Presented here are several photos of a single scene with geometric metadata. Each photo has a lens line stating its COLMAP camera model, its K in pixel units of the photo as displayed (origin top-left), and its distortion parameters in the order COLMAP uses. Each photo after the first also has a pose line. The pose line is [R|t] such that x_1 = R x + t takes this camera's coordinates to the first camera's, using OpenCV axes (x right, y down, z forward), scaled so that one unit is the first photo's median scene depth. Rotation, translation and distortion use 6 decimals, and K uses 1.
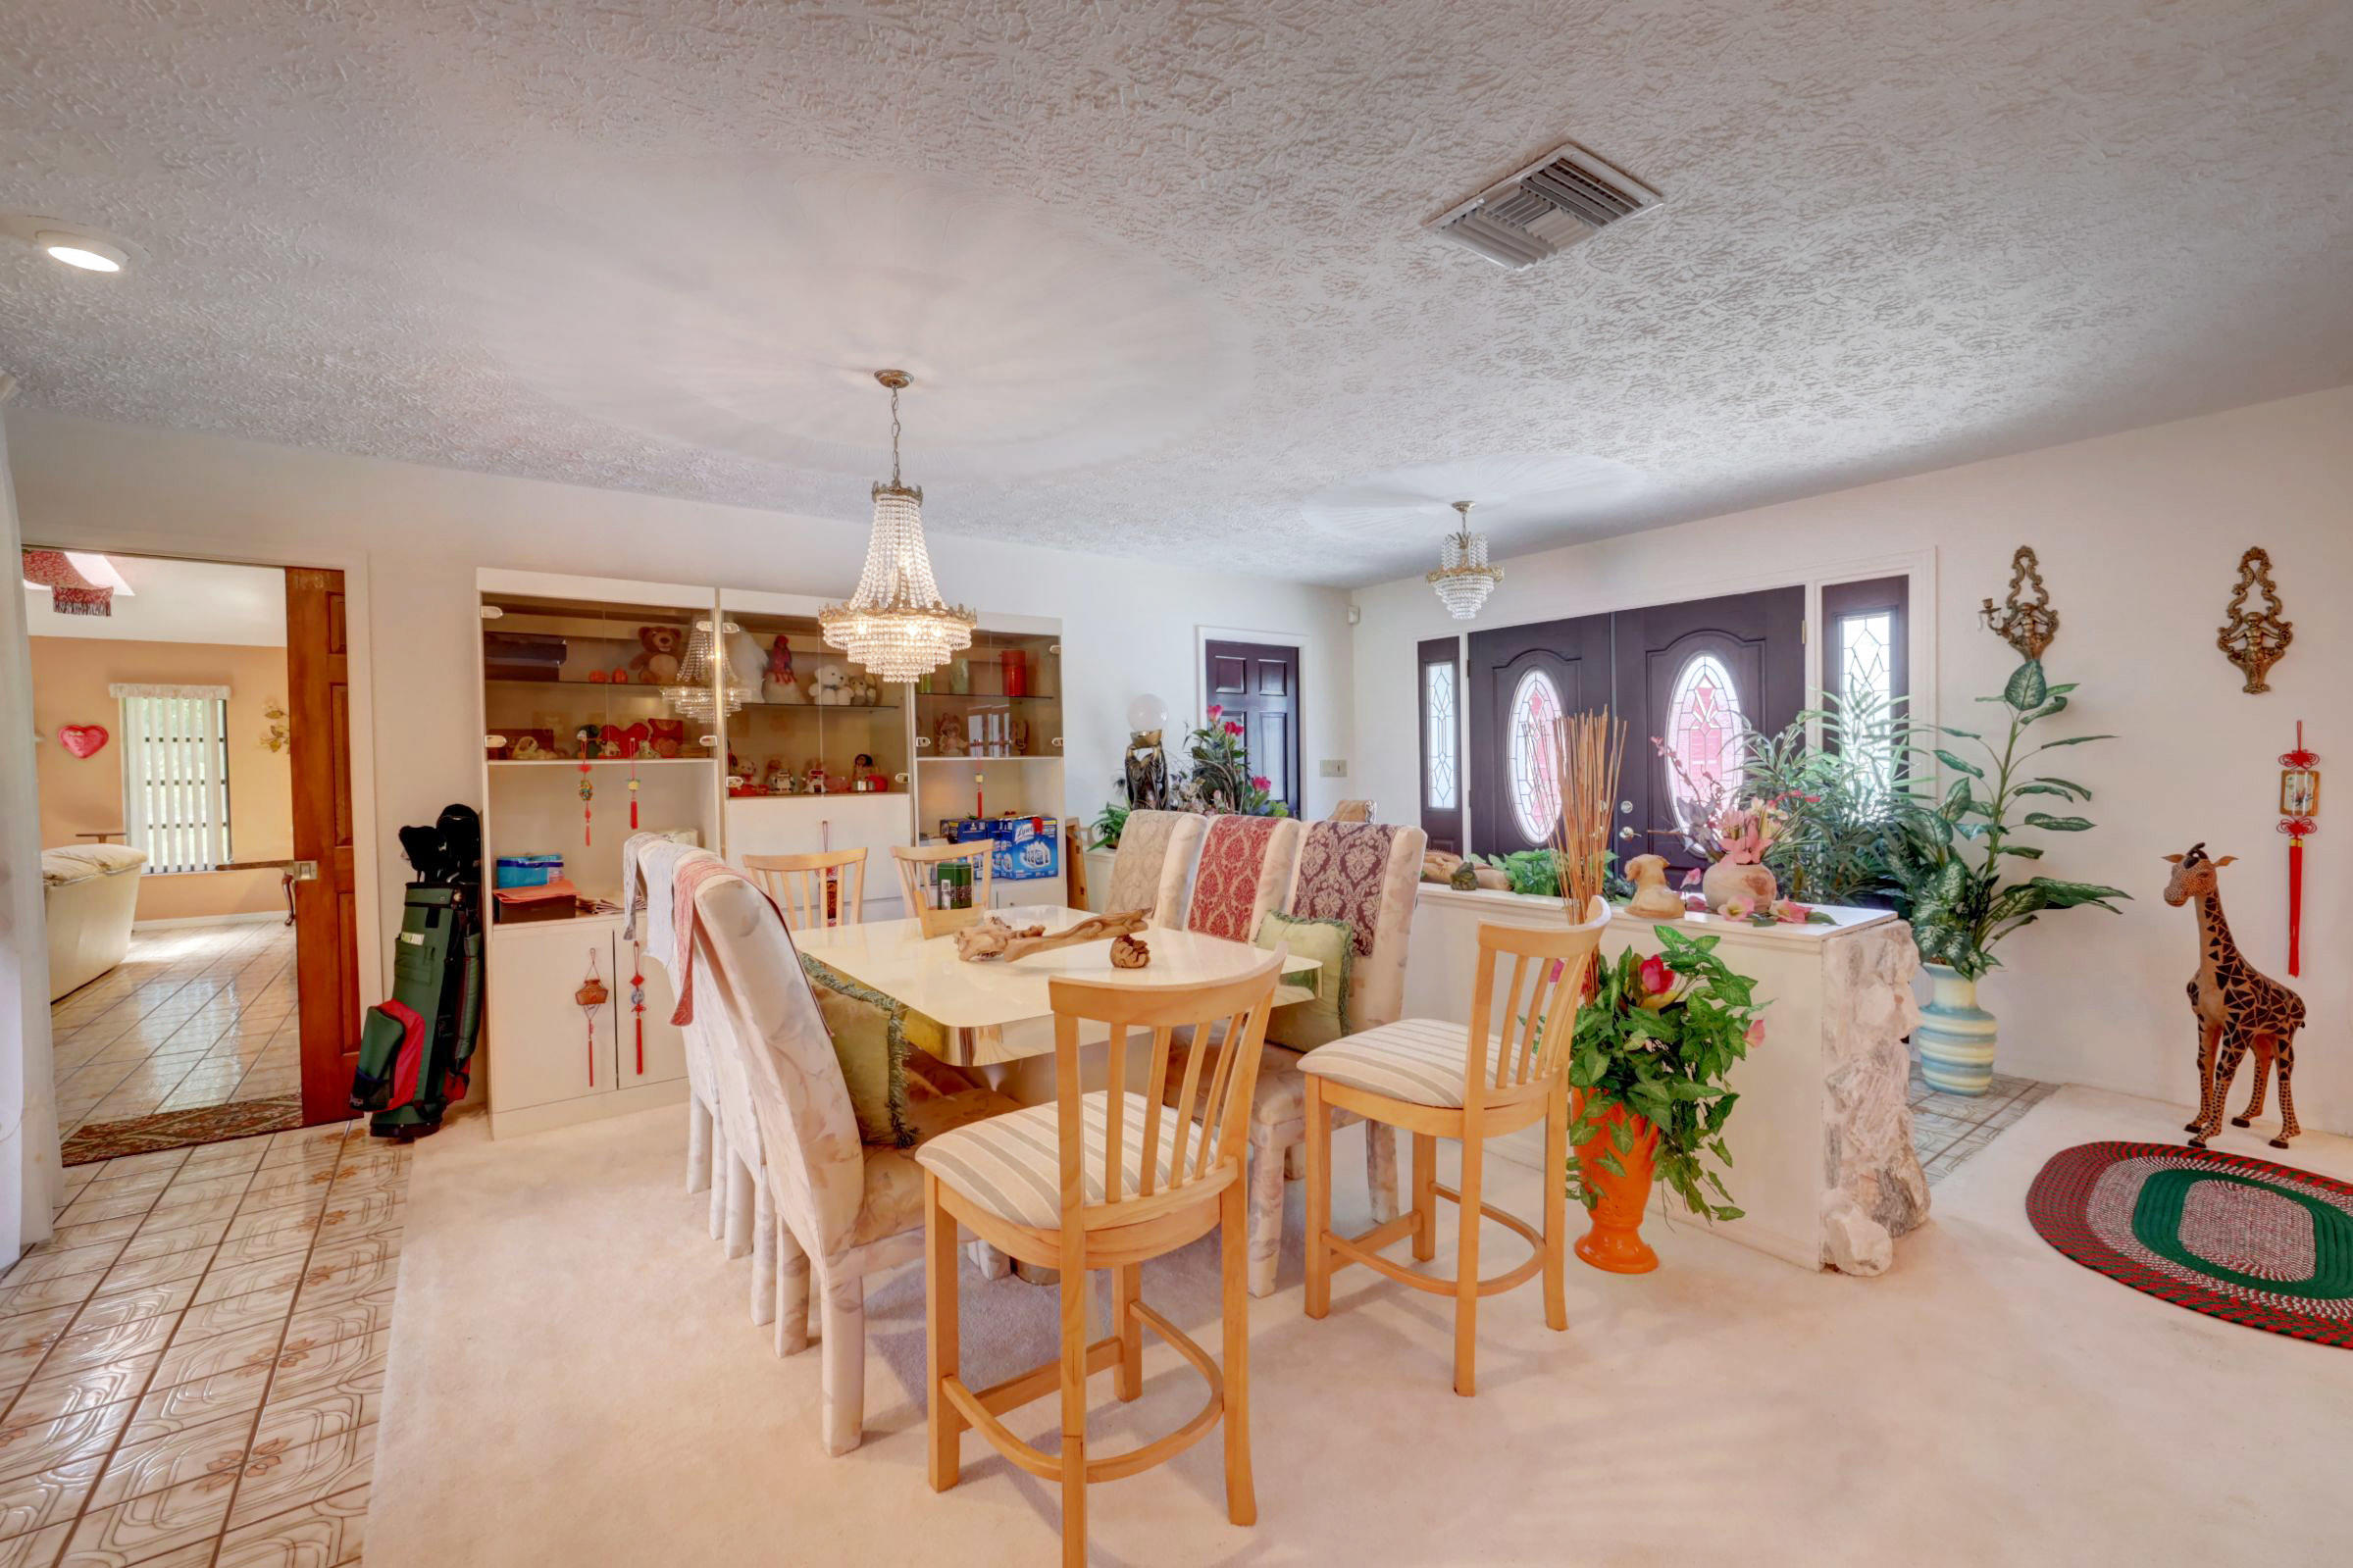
lens RADIAL K [[999.3, 0, 1176.9], [0, 999.3, 779.3], [0, 0, 1]] dist [-0.001612, -0.000028]
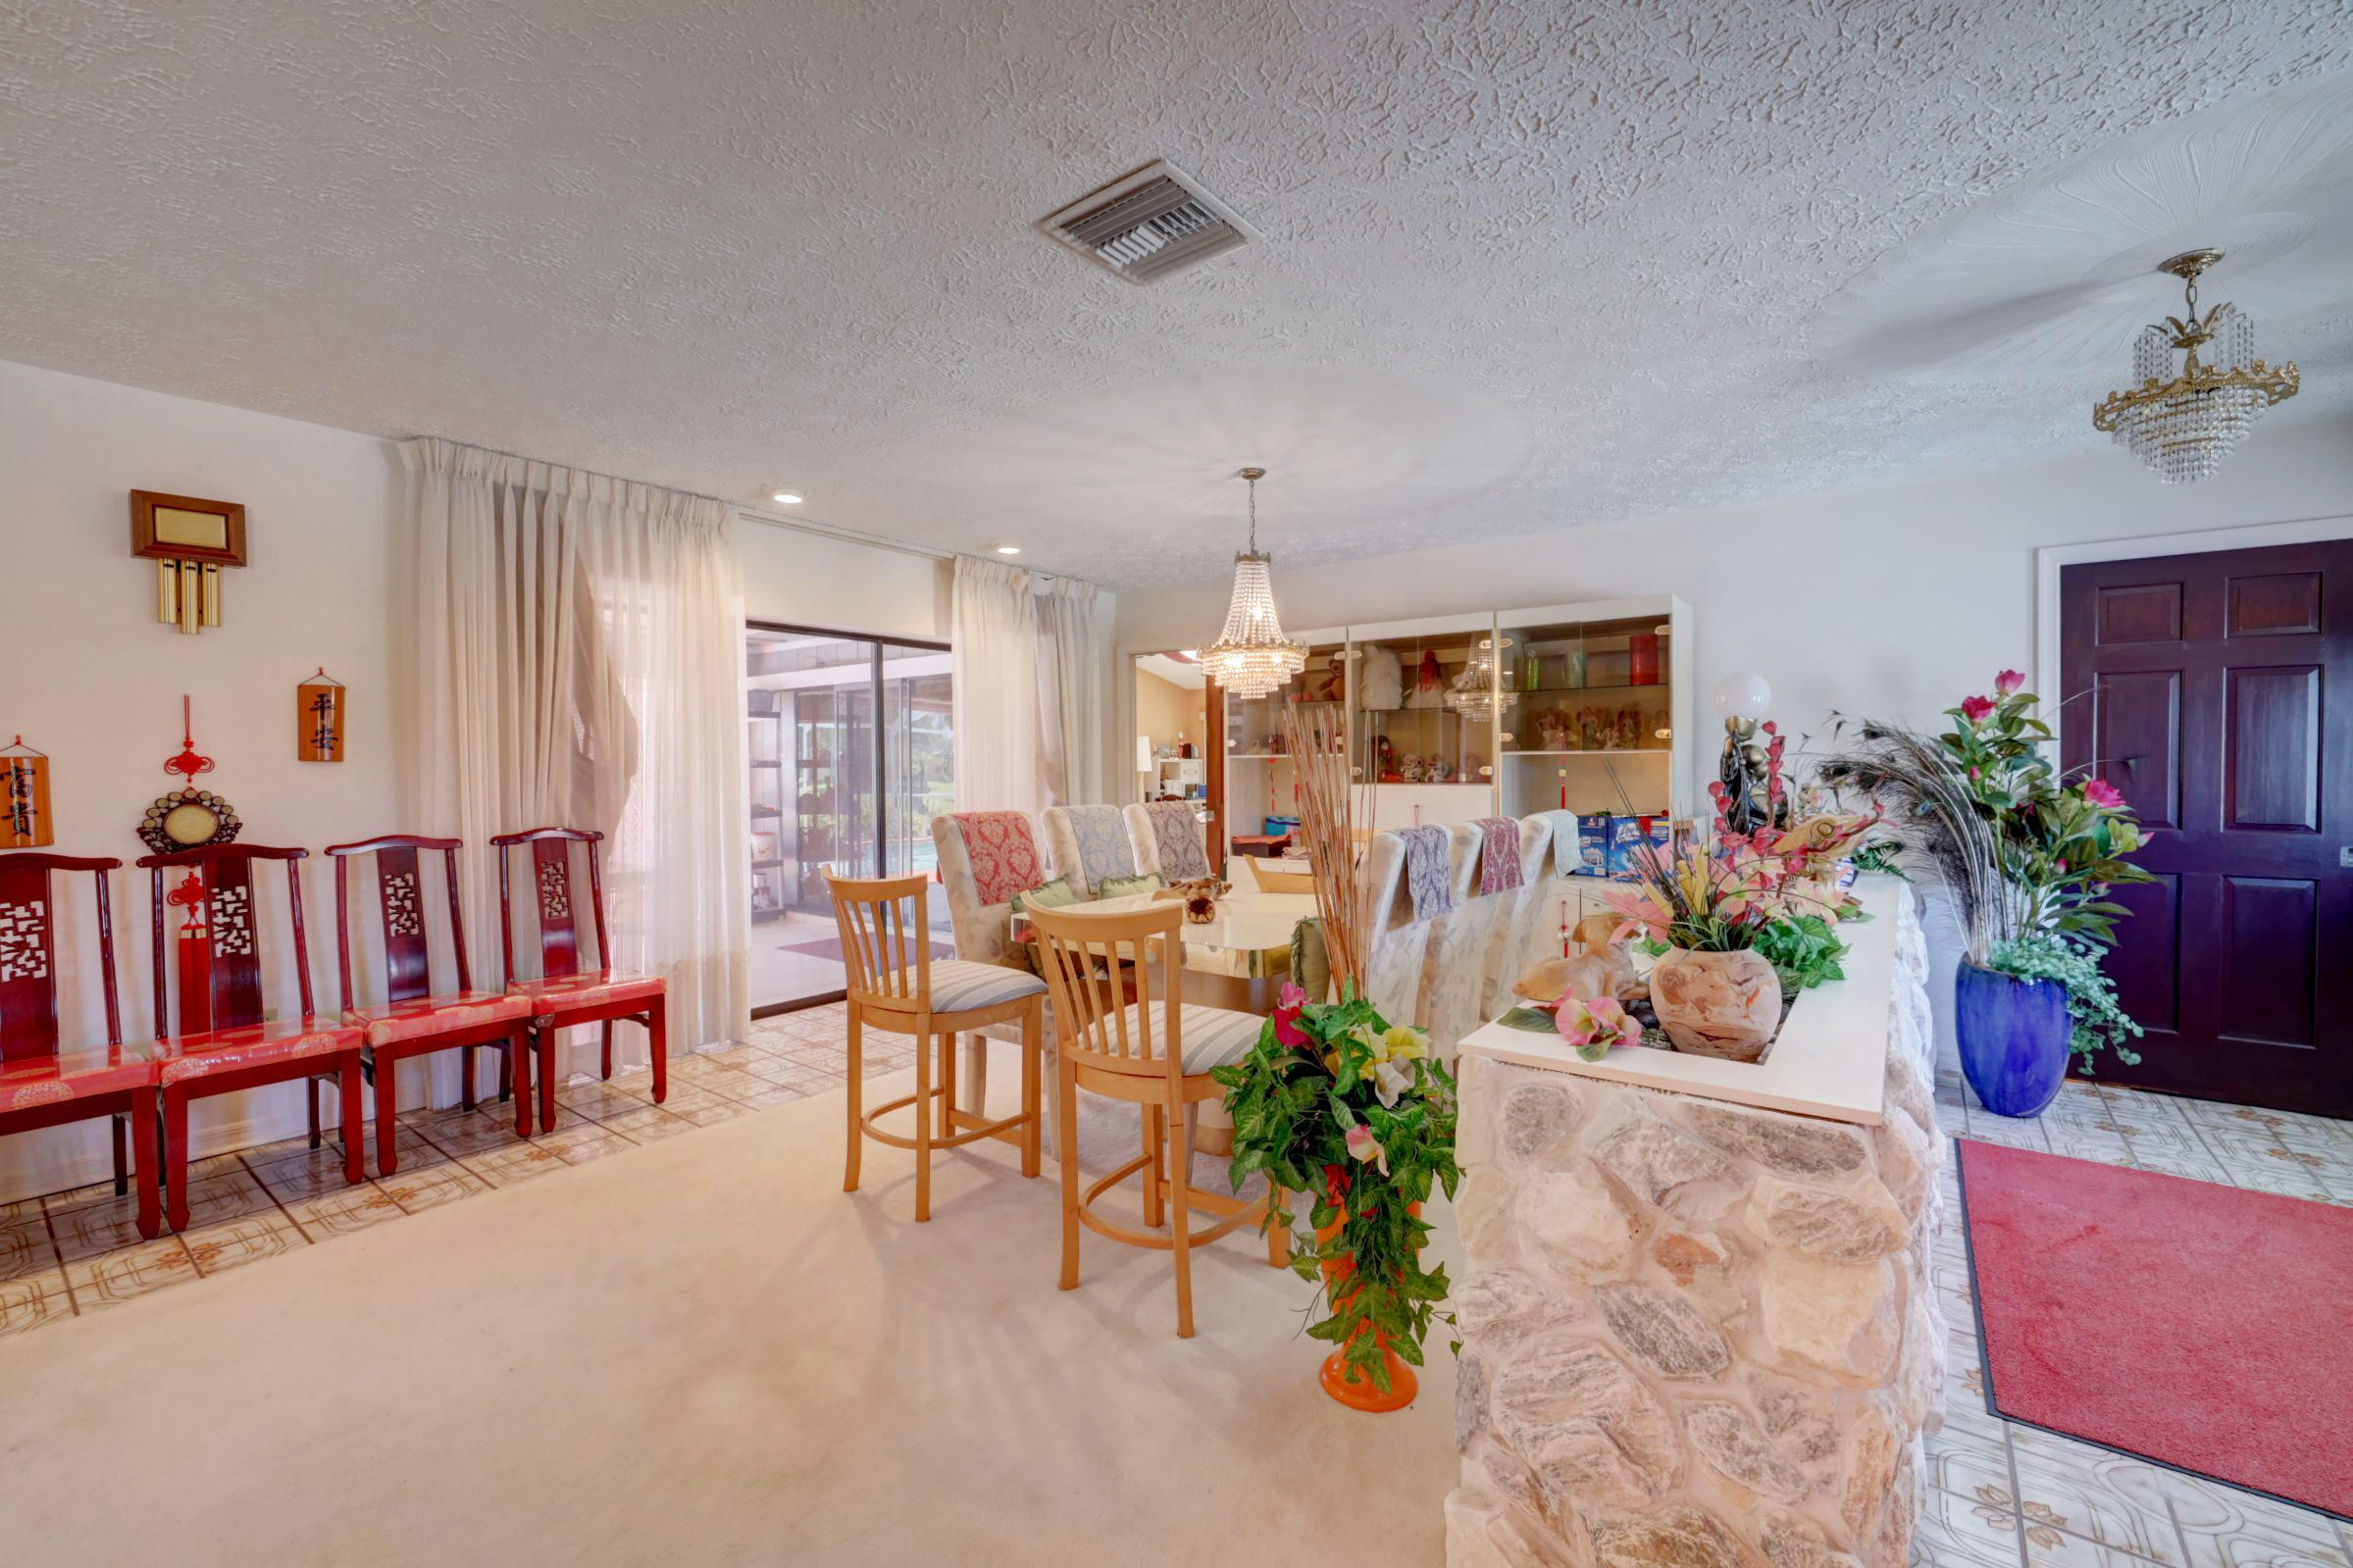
lens RADIAL K [[979.1, 0, 1183.6], [0, 979.1, 784.7], [0, 0, 1]] dist [-0.001761, -0.000240]
pose [[0.281808, 0.026199, -0.959113, 0.621442], [-0.010349, 0.999652, 0.024266, -0.009176], [0.959415, 0.003087, 0.281981, 0.348653]]
